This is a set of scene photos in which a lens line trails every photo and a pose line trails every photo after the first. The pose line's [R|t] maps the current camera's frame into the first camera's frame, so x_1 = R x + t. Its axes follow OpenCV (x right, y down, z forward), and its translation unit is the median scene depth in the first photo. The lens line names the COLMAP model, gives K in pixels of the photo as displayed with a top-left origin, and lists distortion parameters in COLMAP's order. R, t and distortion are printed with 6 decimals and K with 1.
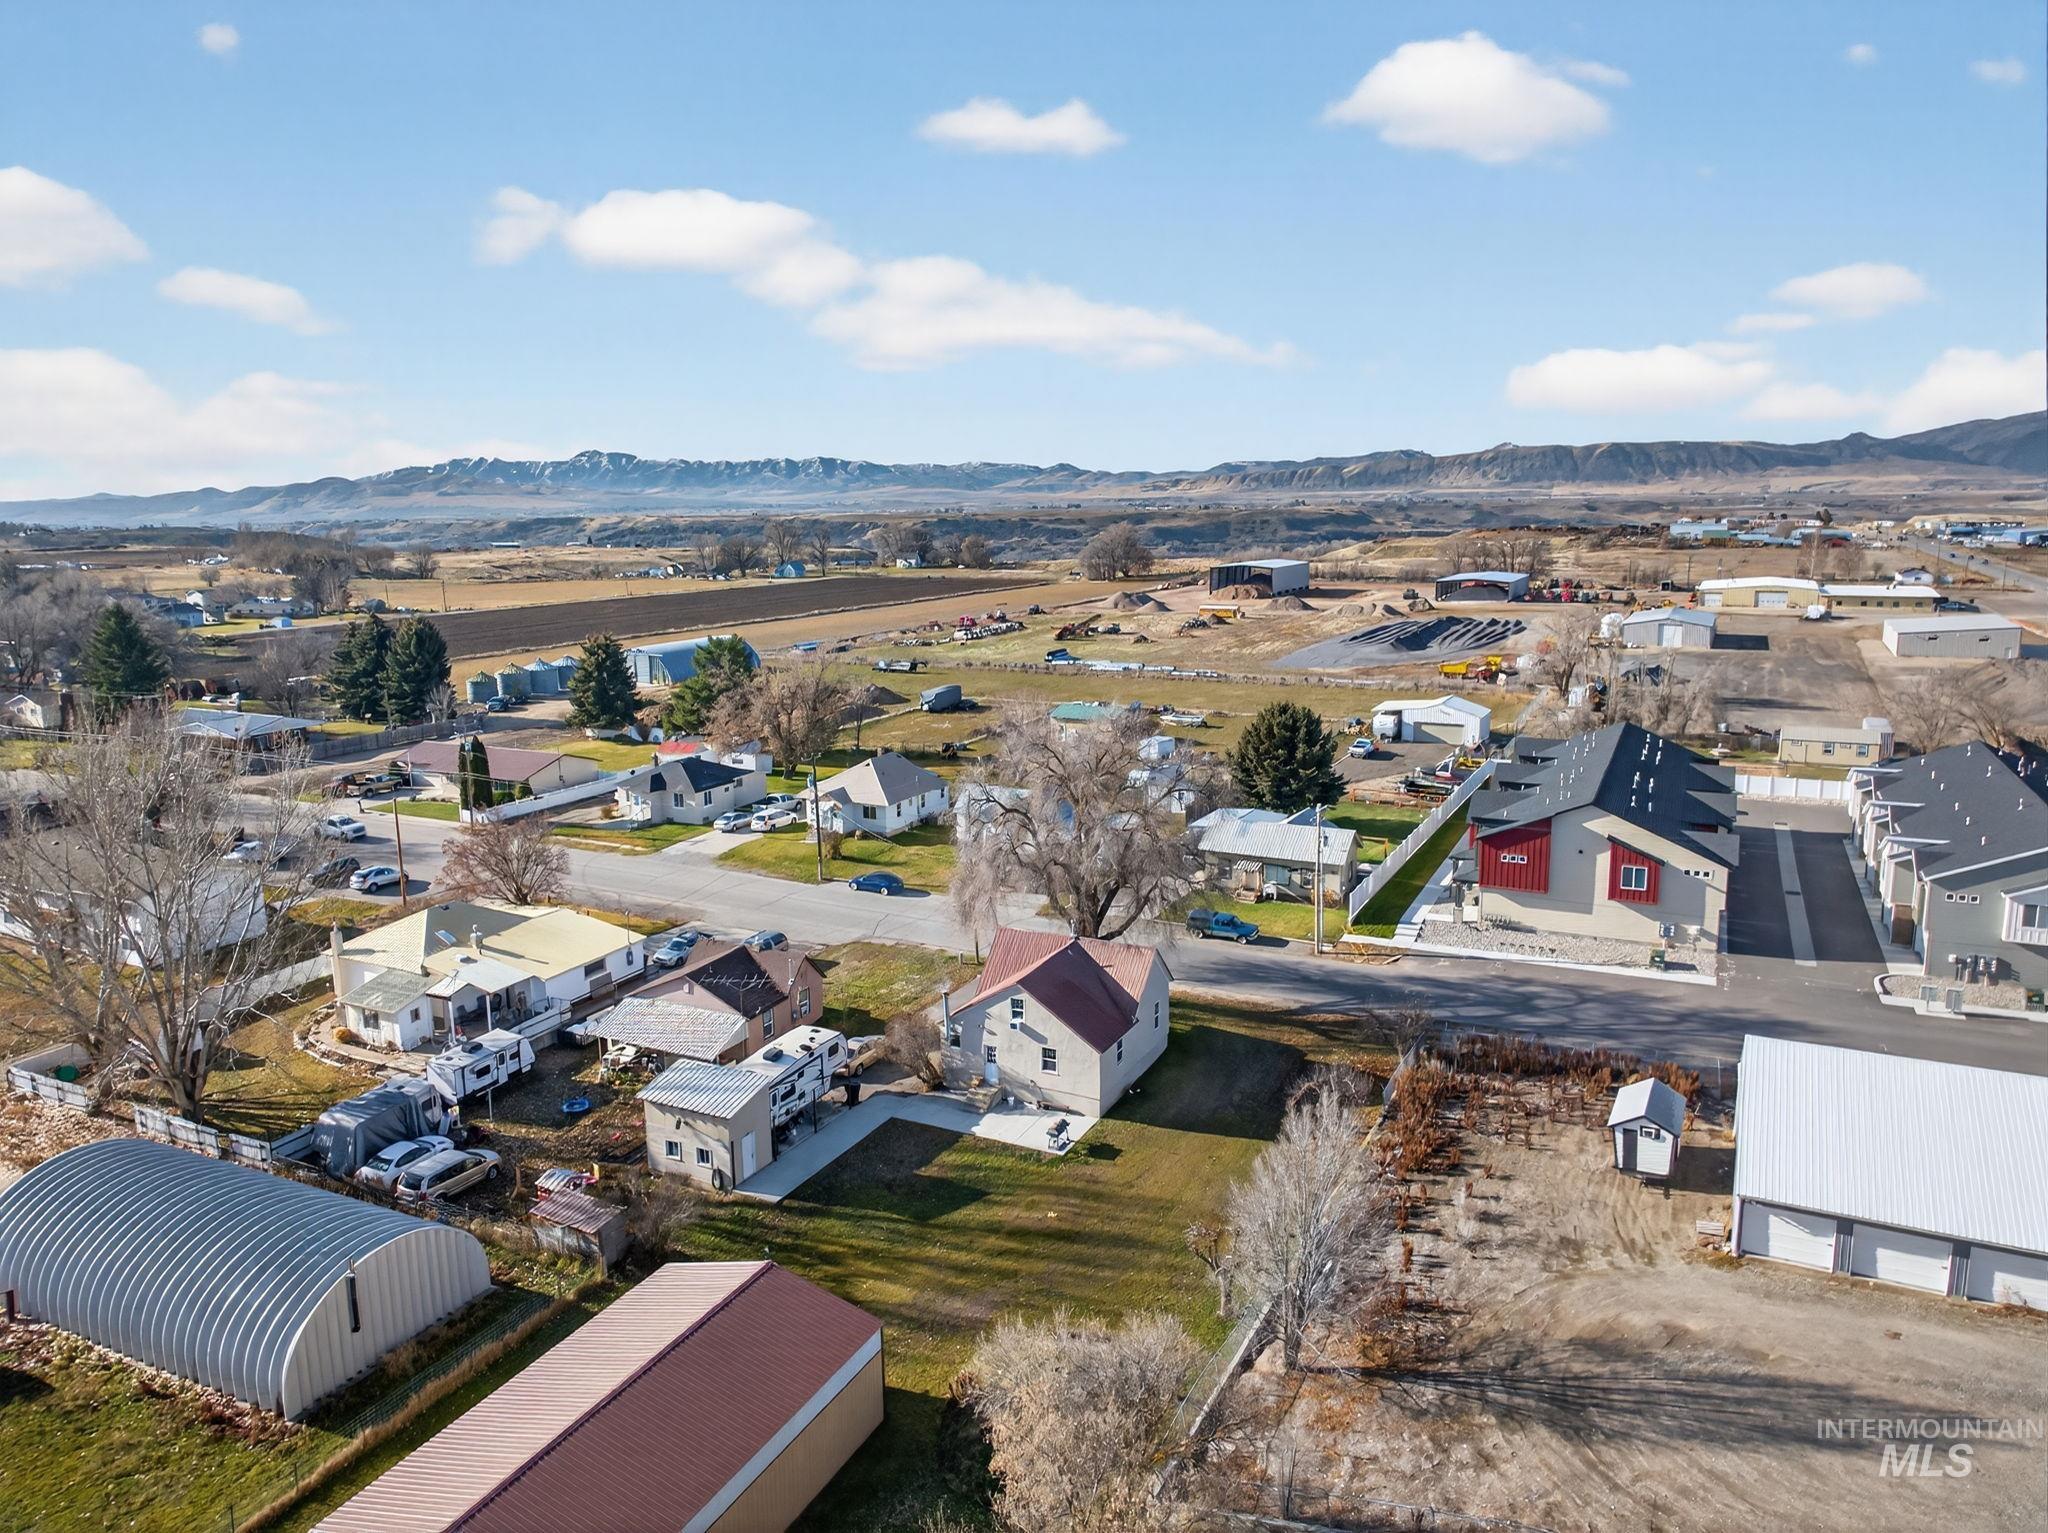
lens RADIAL K [[1394.0, 0, 1029.6], [0, 1394.0, 765.7], [0, 0, 1]] dist [-0.003298, 0.001777]
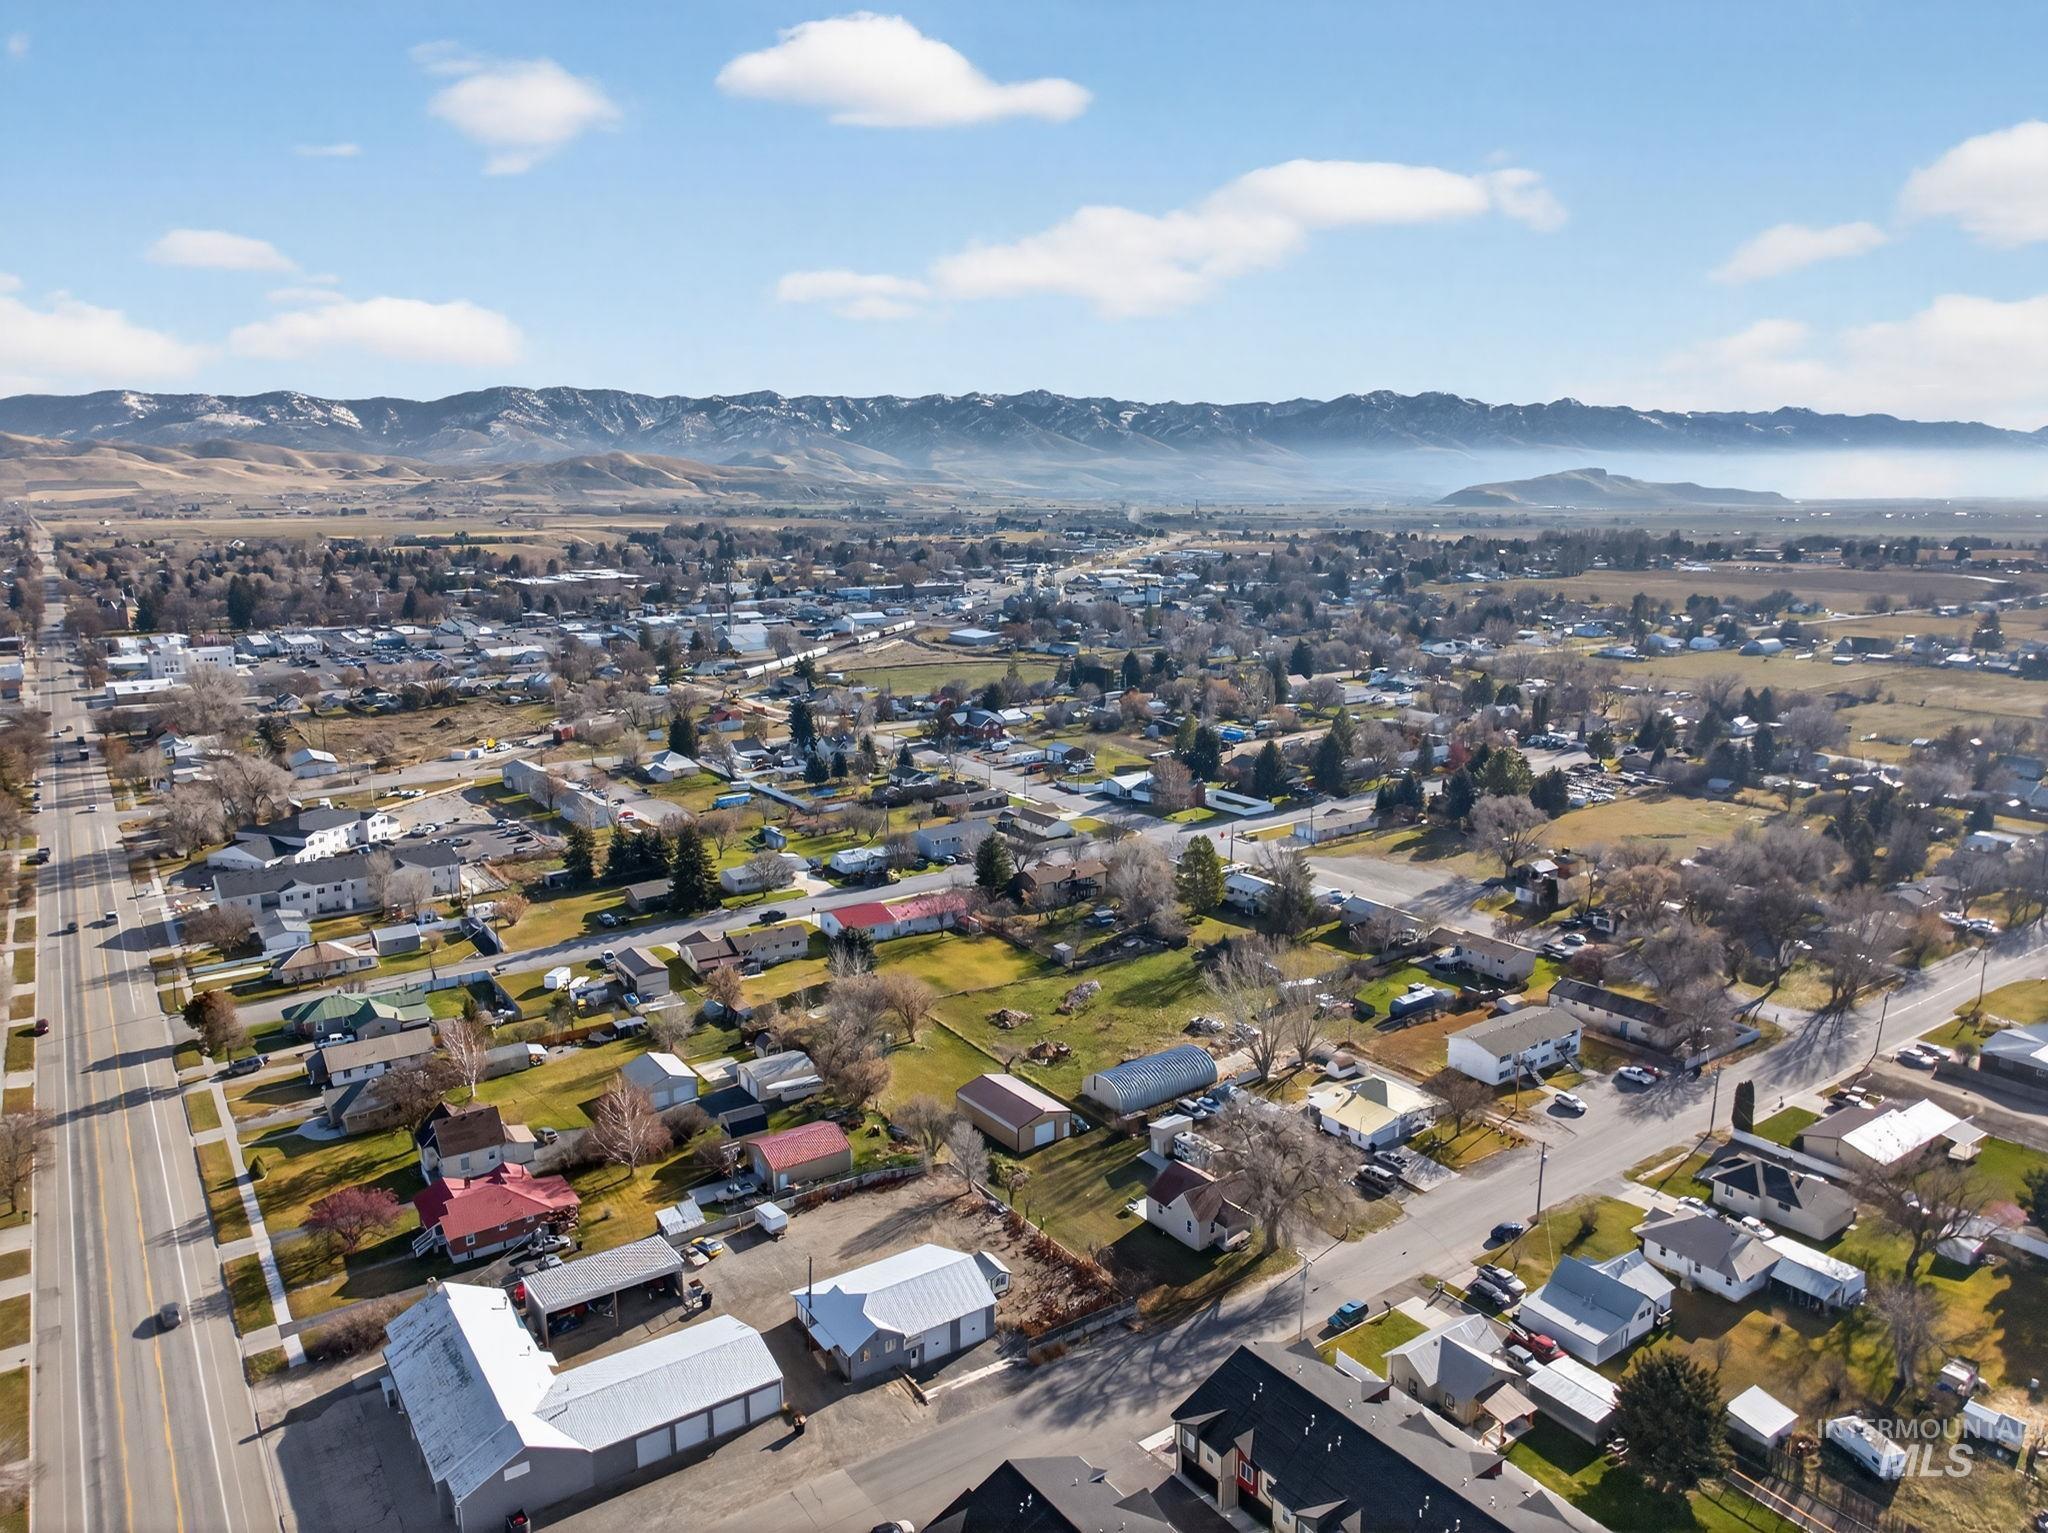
lens RADIAL K [[1394.0, 0, 1029.6], [0, 1394.0, 765.7], [0, 0, 1]] dist [-0.003298, 0.001777]
pose [[-0.475394, 0.187125, -0.859642, 0.773595], [-0.154443, 0.944194, 0.290939, -0.433225], [0.866111, 0.271076, -0.419964, 0.601657]]
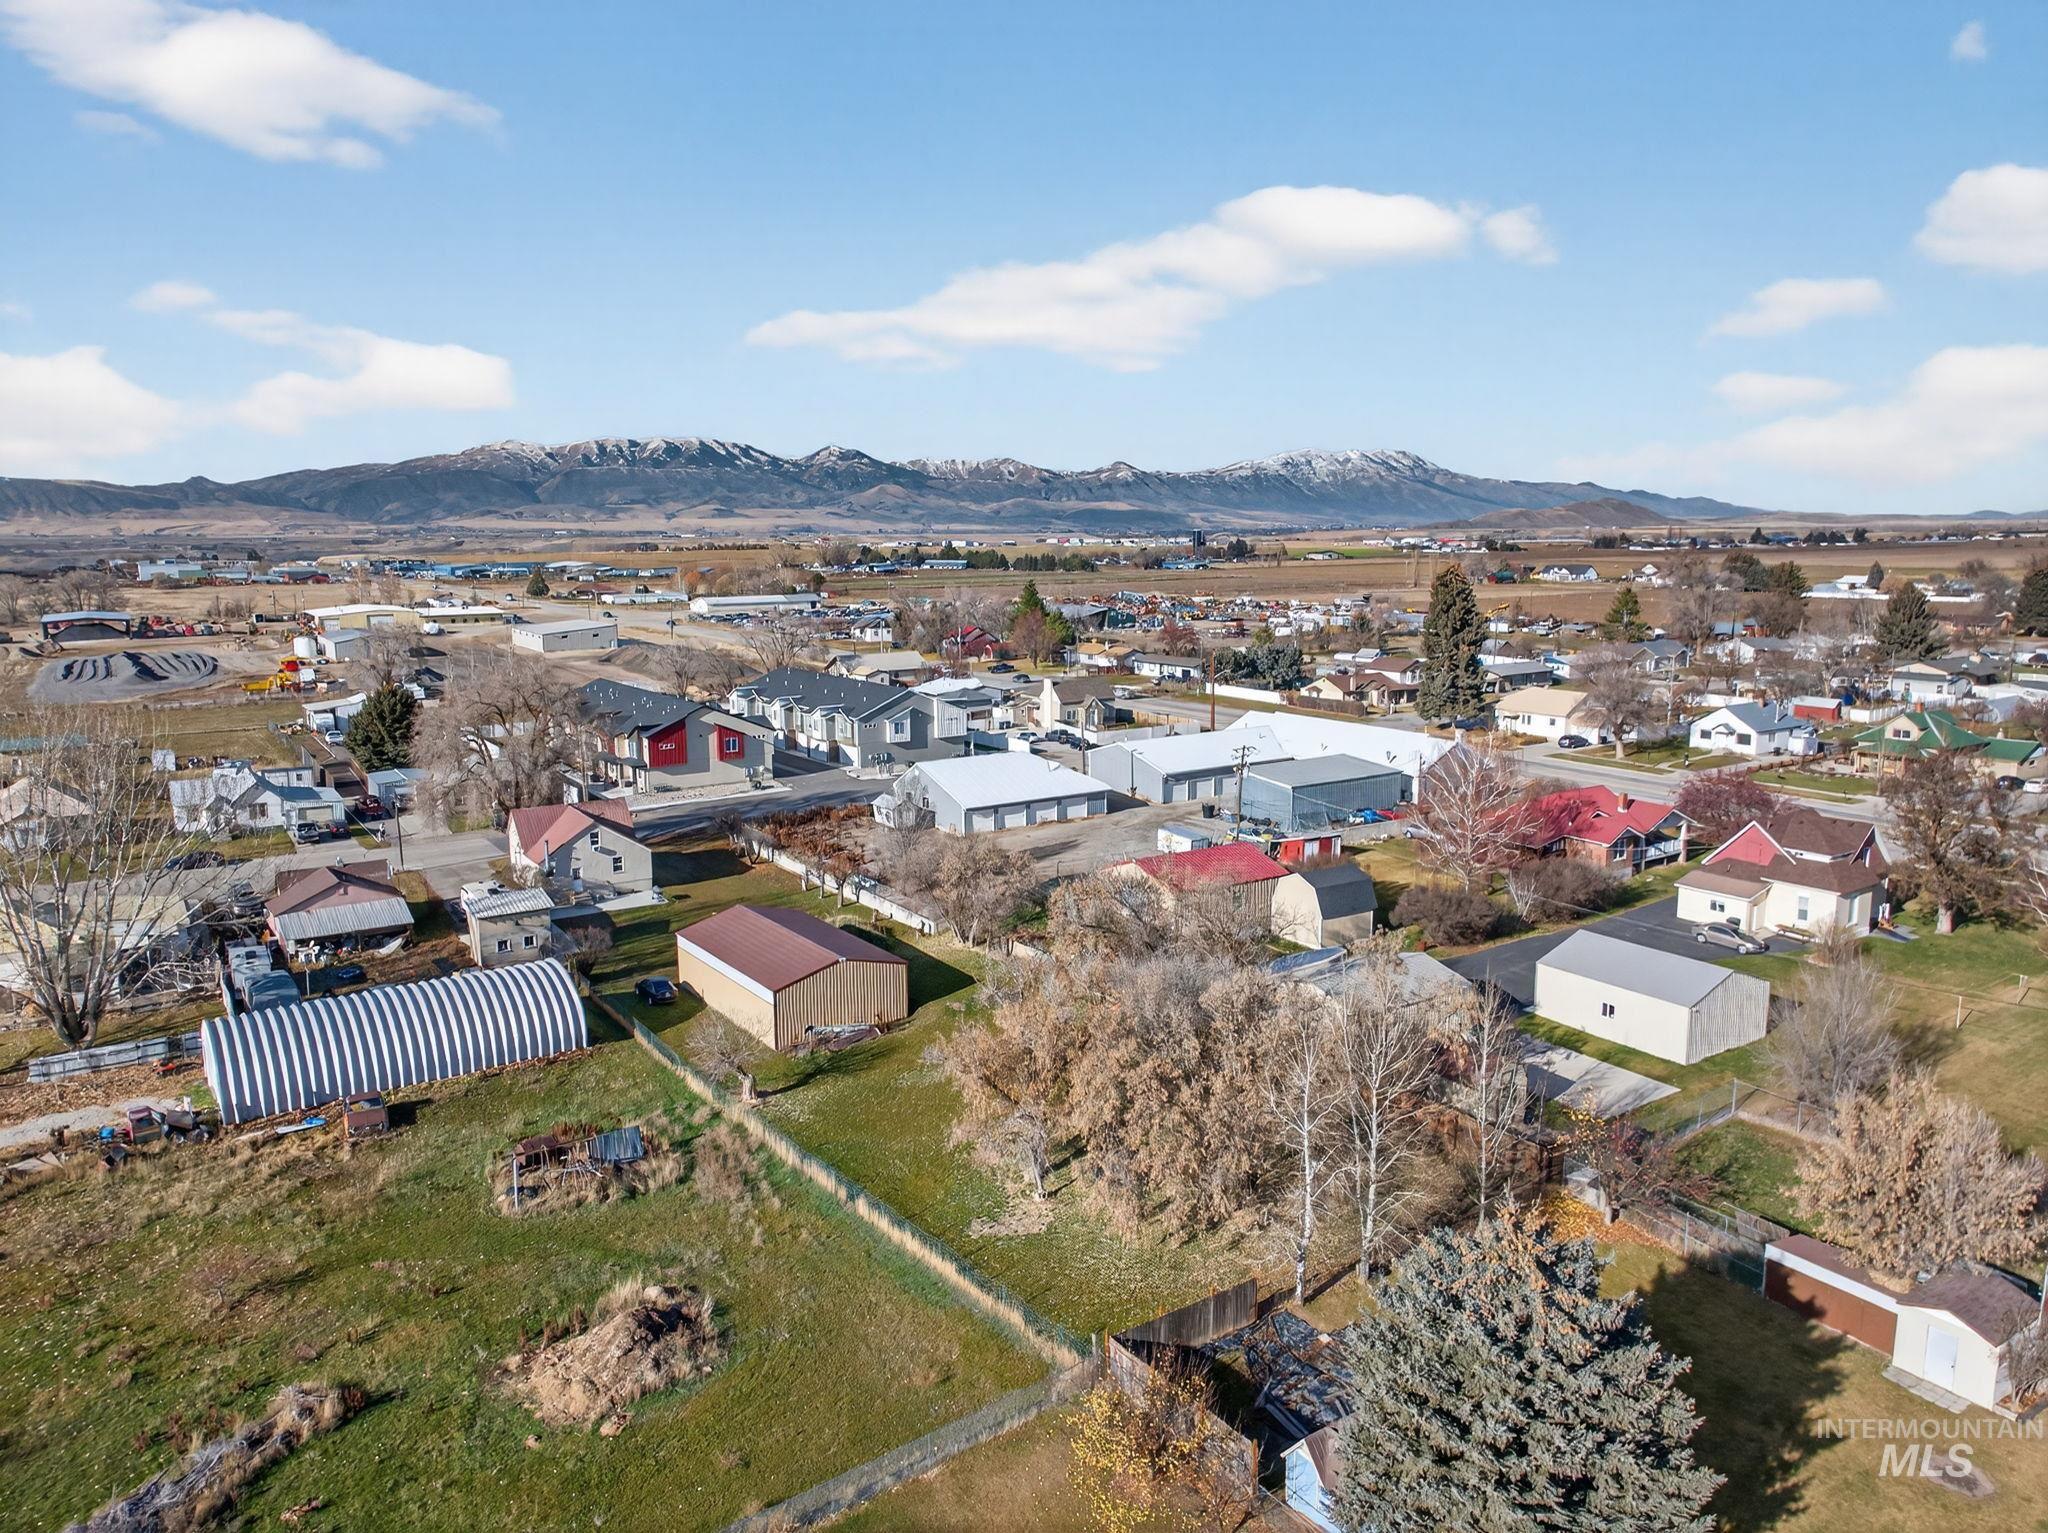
lens RADIAL K [[1394.0, 0, 1029.6], [0, 1394.0, 765.7], [0, 0, 1]] dist [-0.003298, 0.001777]
pose [[0.490342, -0.136910, 0.860709, -0.427075], [0.162885, 0.984579, 0.063818, 0.026576], [-0.856173, 0.108903, 0.505081, -0.095319]]
